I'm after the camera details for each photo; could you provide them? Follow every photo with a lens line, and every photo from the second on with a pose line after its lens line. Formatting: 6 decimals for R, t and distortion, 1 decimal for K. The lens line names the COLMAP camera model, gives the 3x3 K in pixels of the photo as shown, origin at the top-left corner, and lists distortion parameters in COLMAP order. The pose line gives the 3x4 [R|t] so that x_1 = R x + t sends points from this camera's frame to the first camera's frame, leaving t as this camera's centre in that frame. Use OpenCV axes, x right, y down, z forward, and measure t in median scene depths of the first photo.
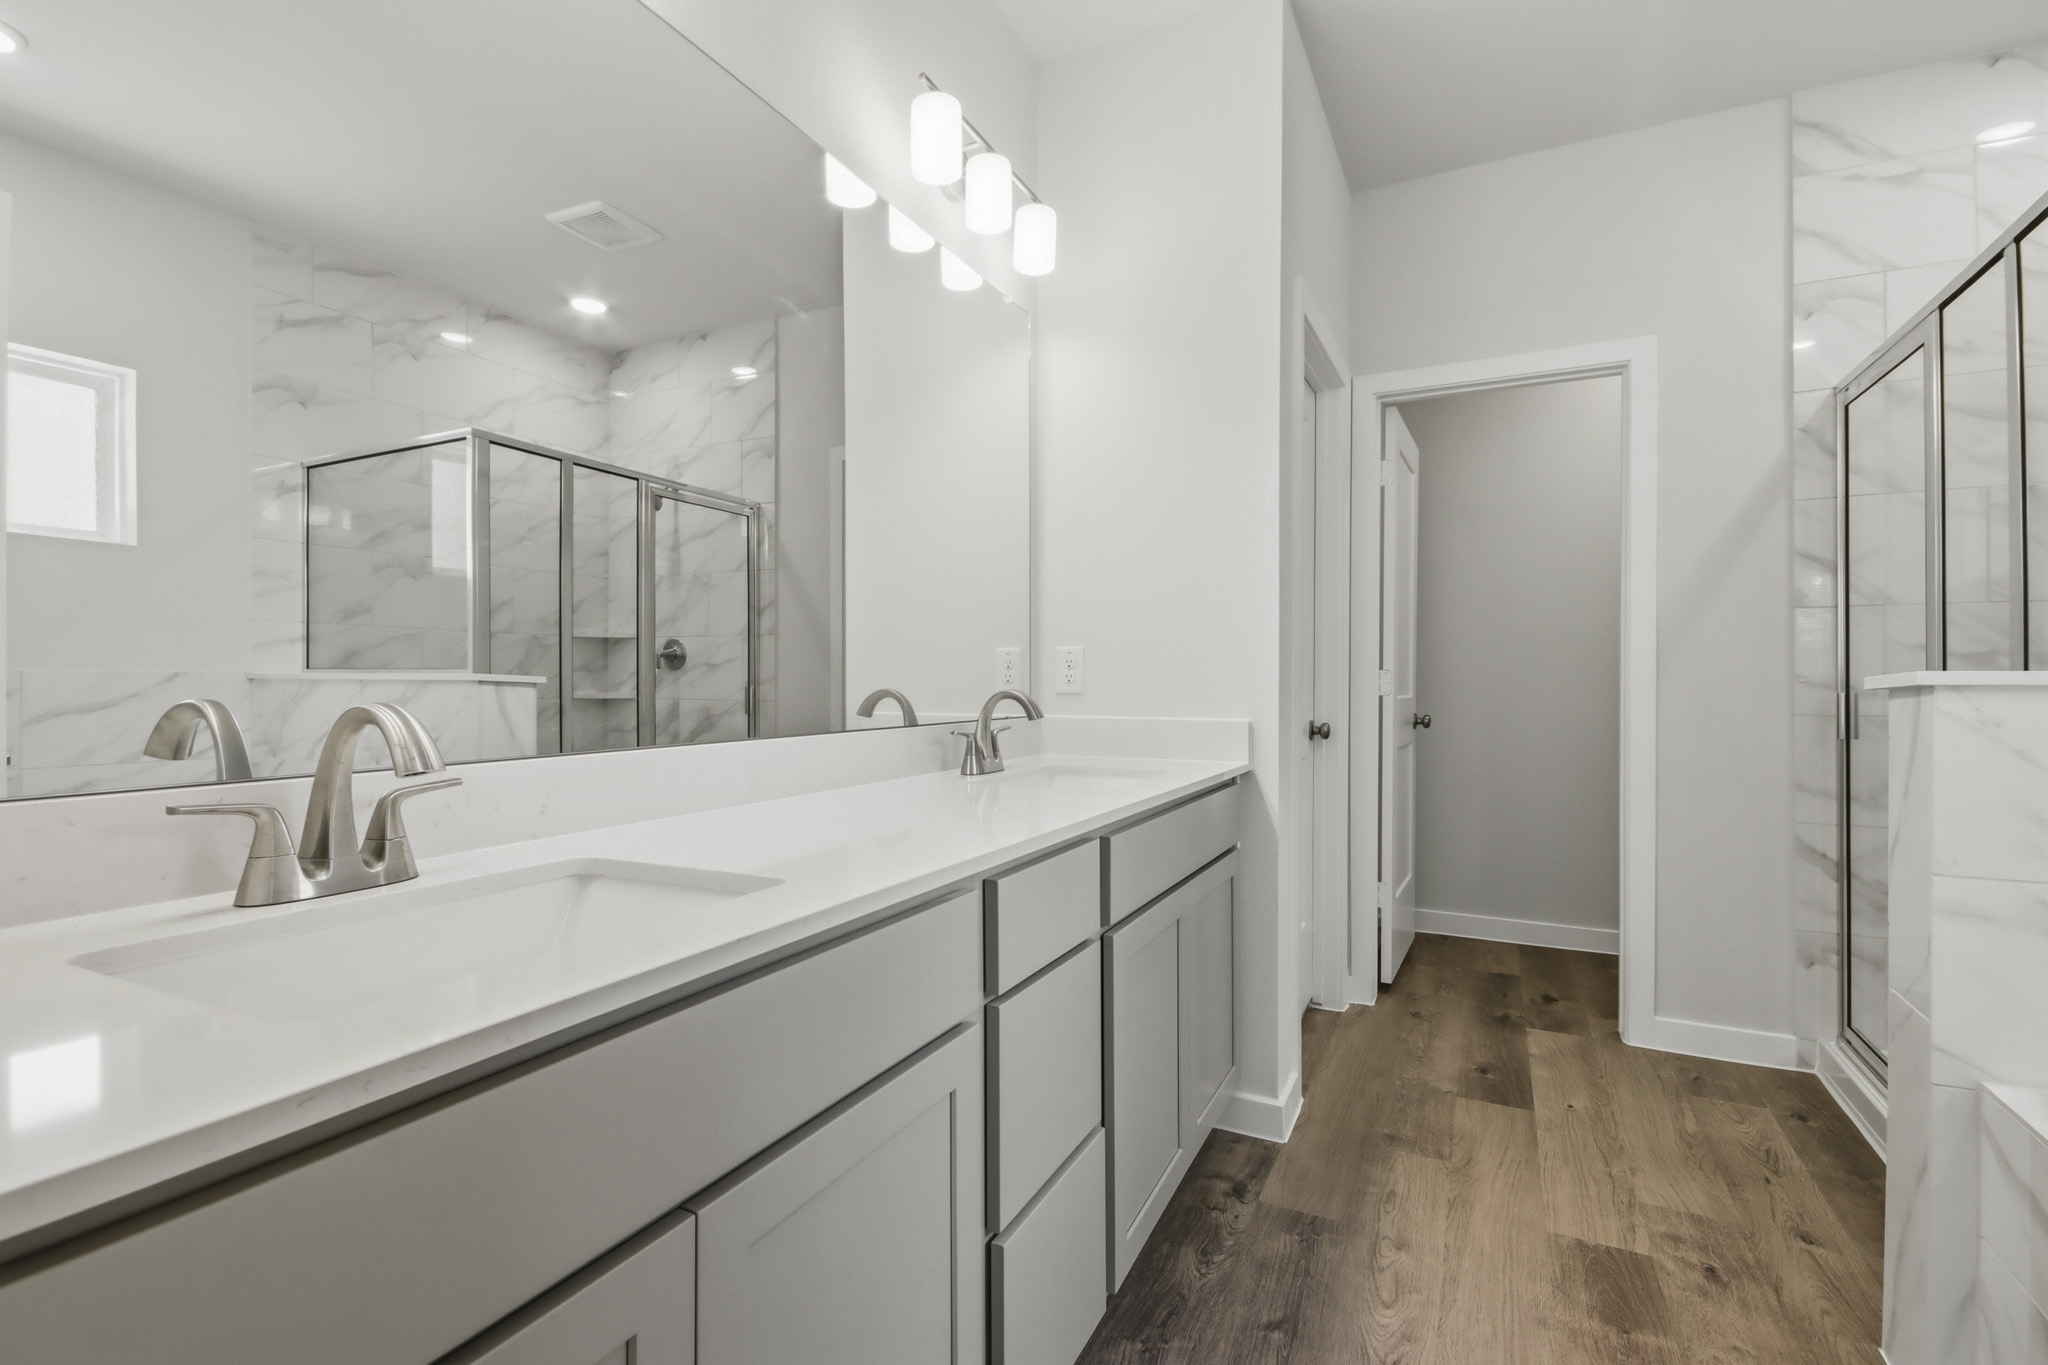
lens RADIAL K [[940.7, 0, 1023.5], [0, 940.7, 686.6], [0, 0, 1]] dist [0.029296, -0.016917]
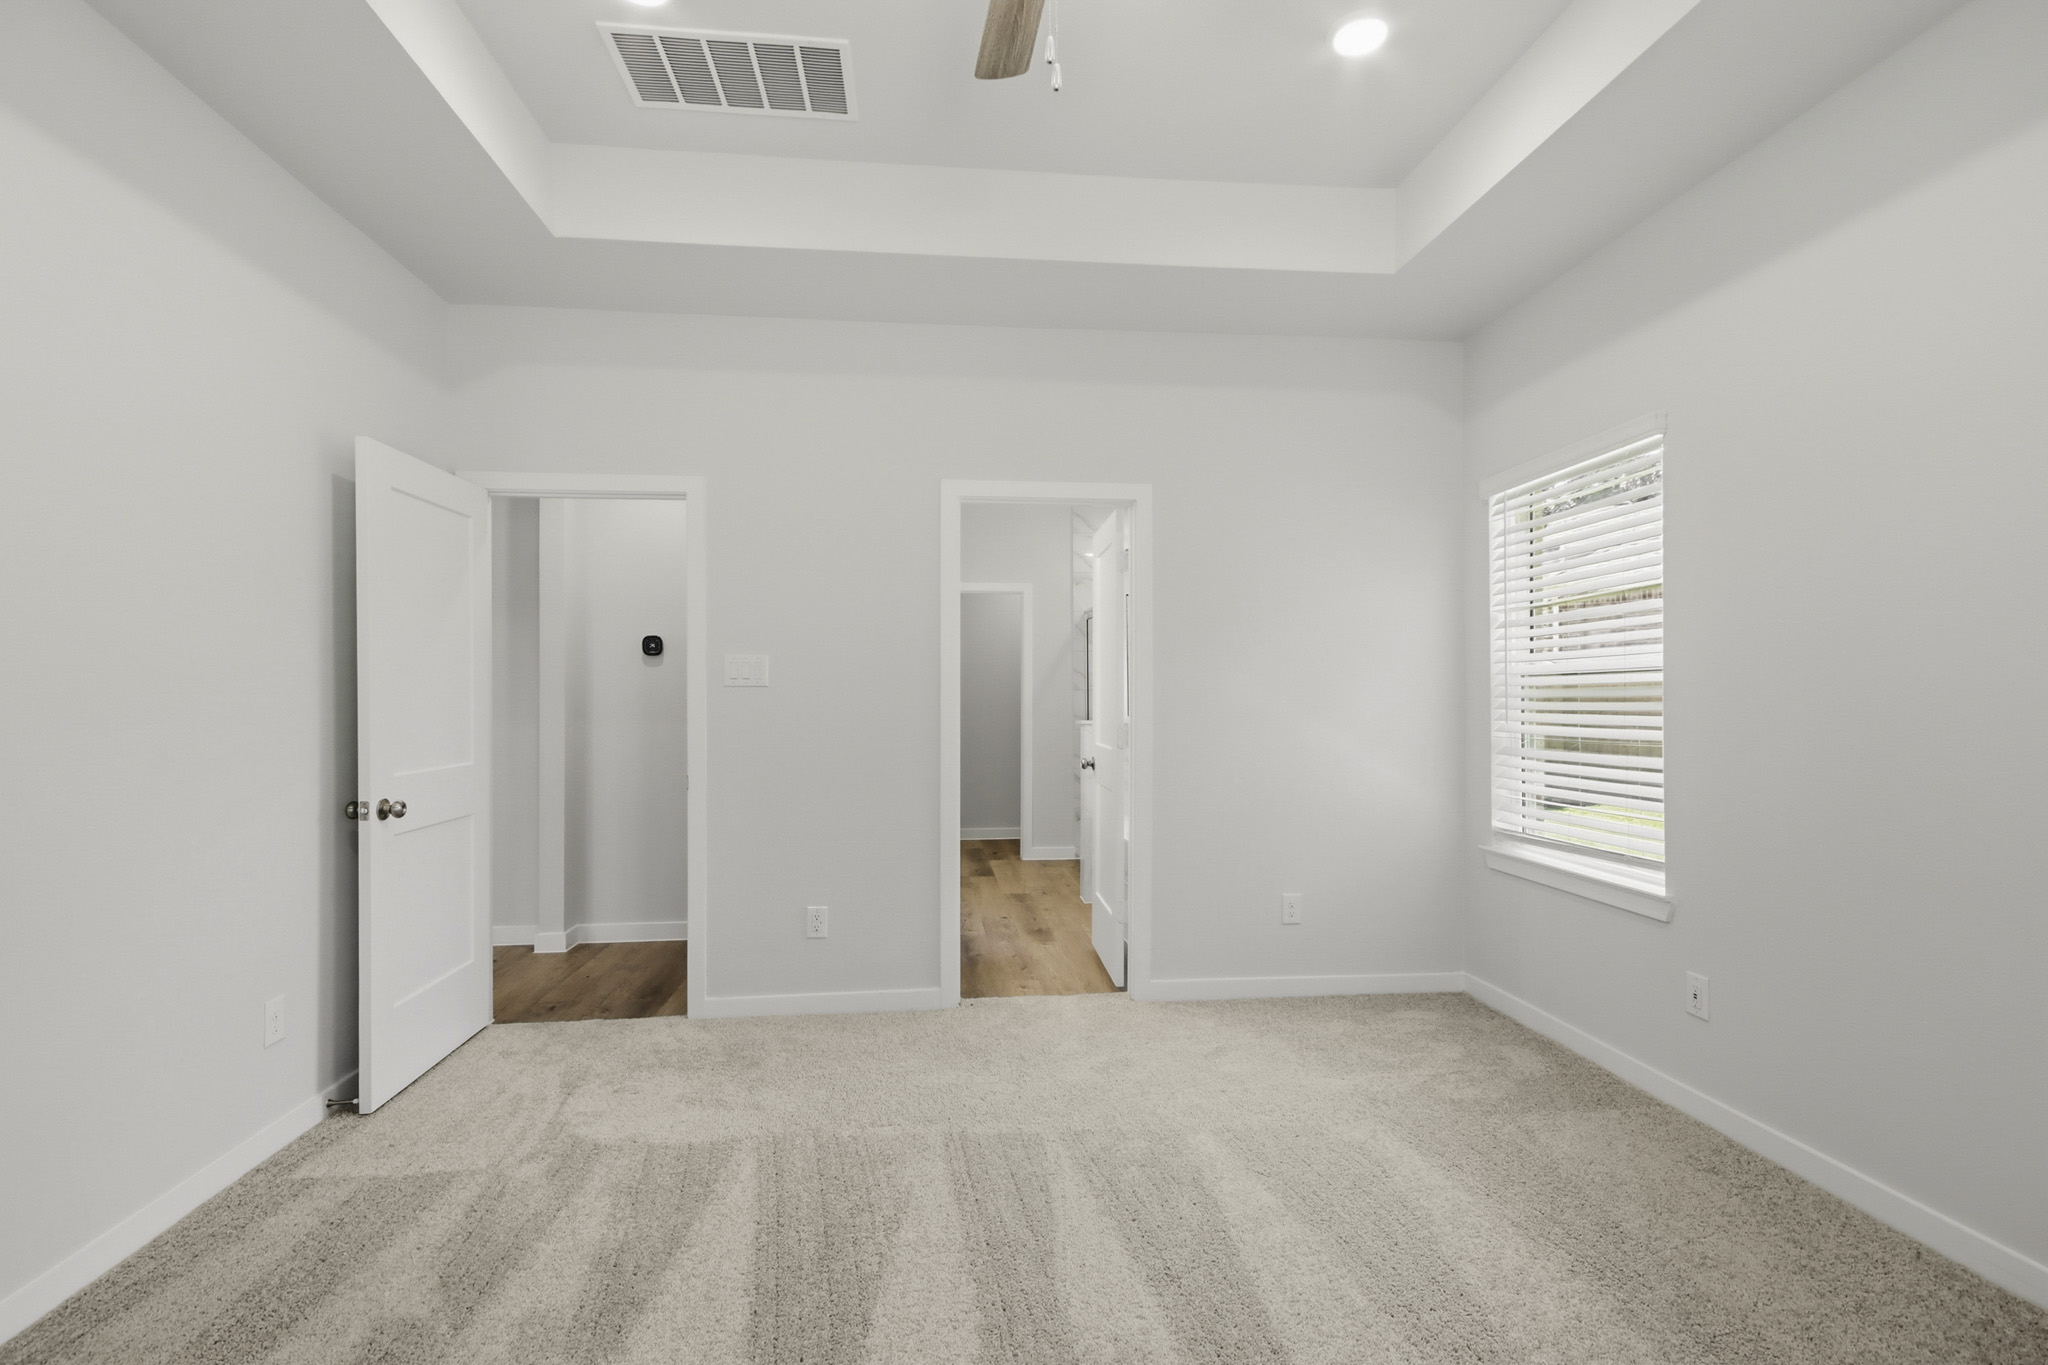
lens RADIAL K [[940.7, 0, 1023.5], [0, 940.7, 686.6], [0, 0, 1]] dist [0.029296, -0.016917]
pose [[0.842118, 0.006540, 0.539253, -0.822563], [0.003745, 0.999831, -0.017973, -0.054843], [-0.539280, 0.017155, 0.841952, -1.280452]]
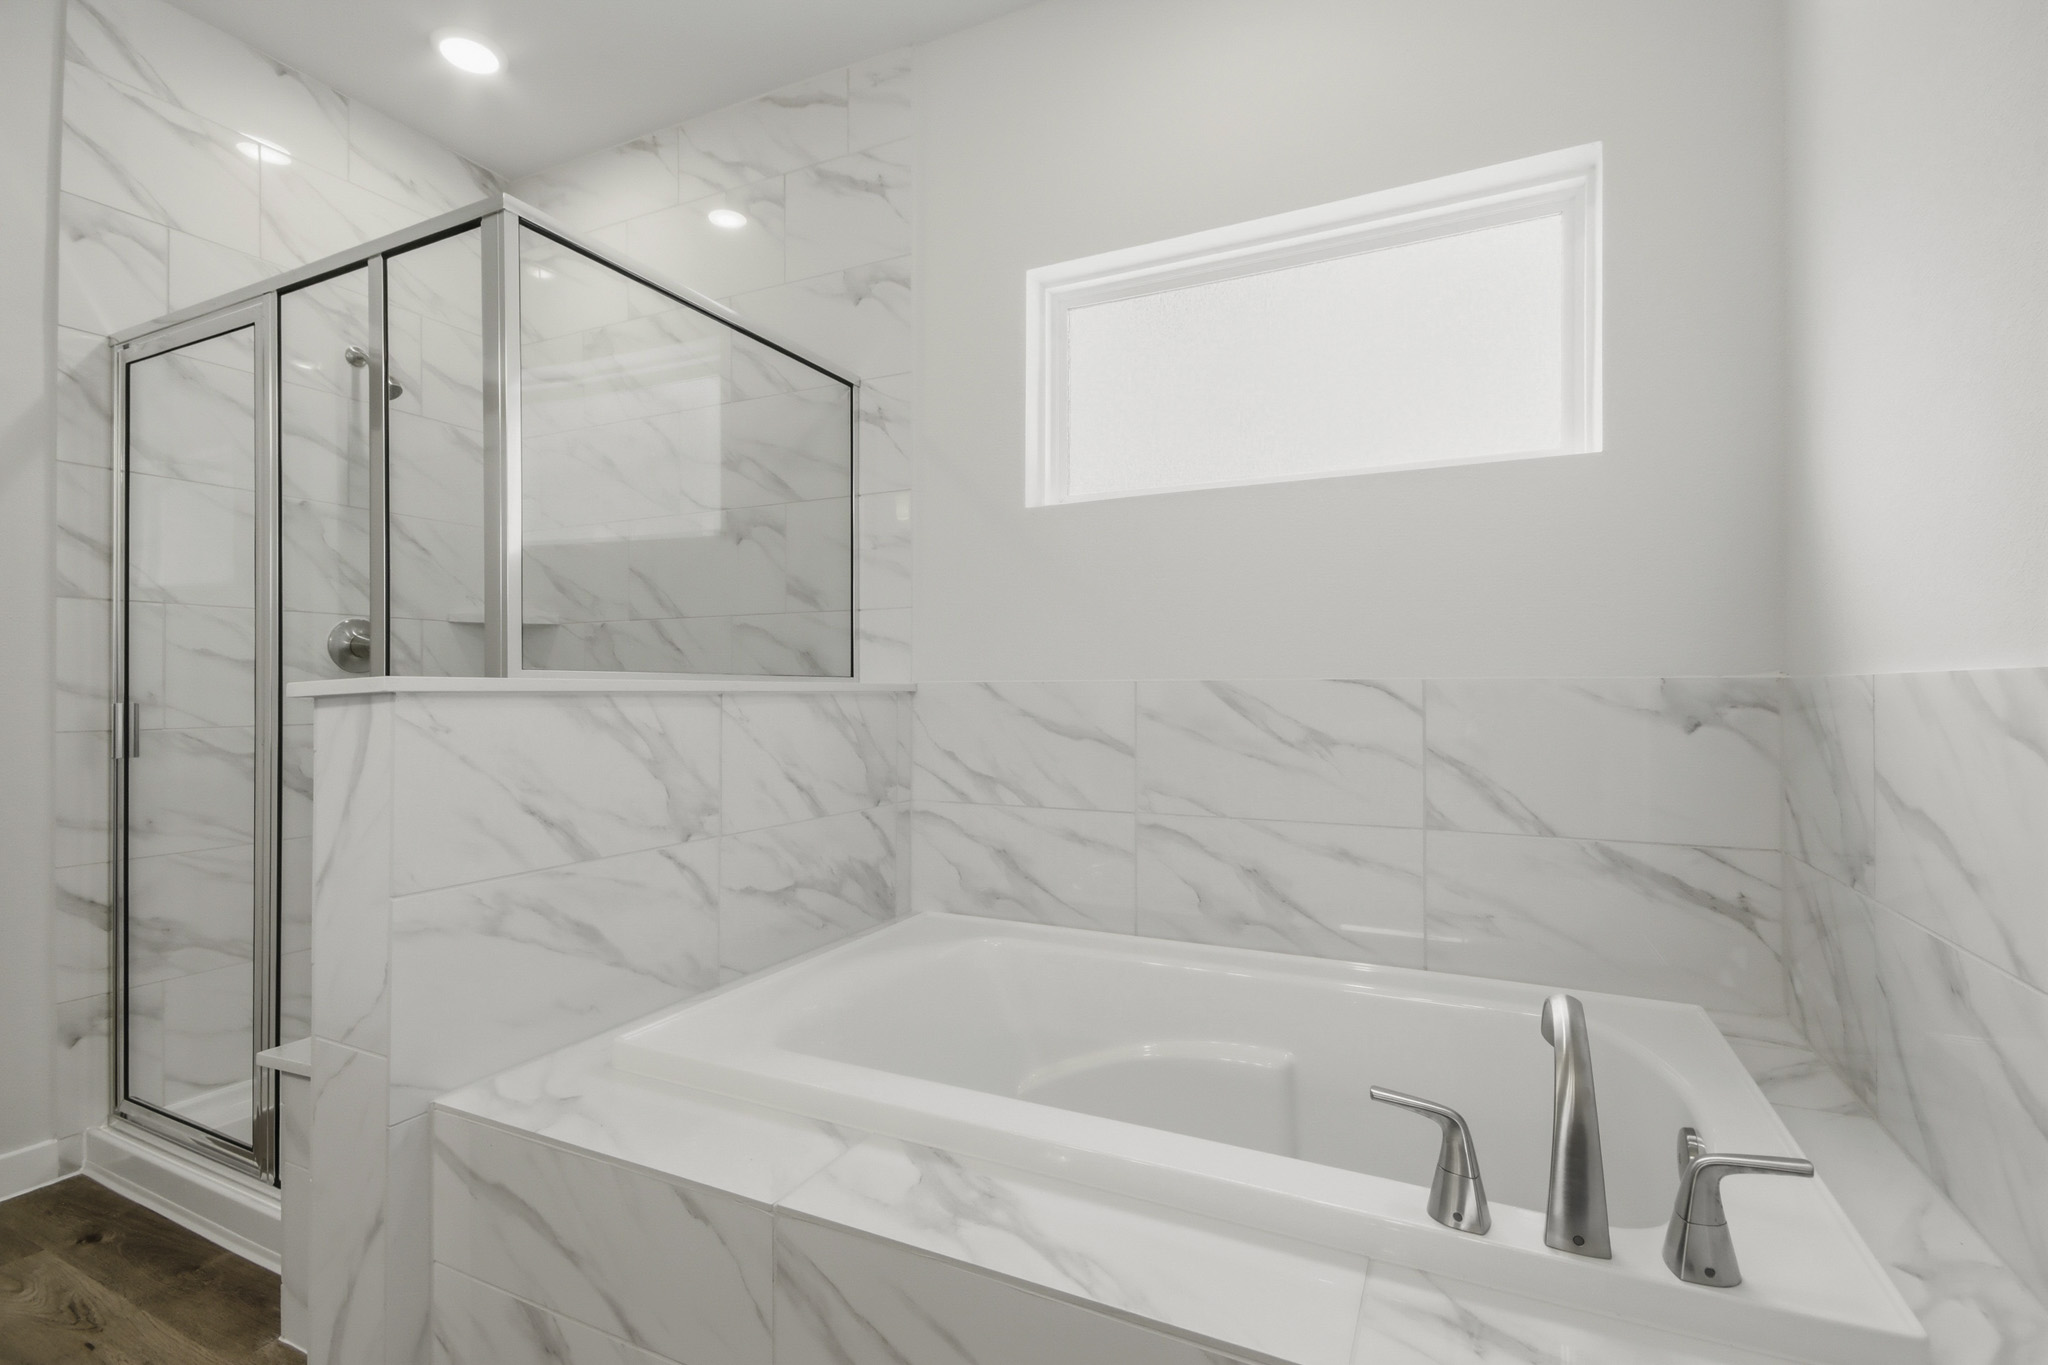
lens RADIAL K [[940.7, 0, 1023.5], [0, 940.7, 686.6], [0, 0, 1]] dist [0.029296, -0.016917]
pose [[-0.004275, 0.006334, 0.999971, 0.017988], [0.006195, 0.999961, -0.006307, 0.002171], [-0.999972, 0.006168, -0.004314, 0.223093]]
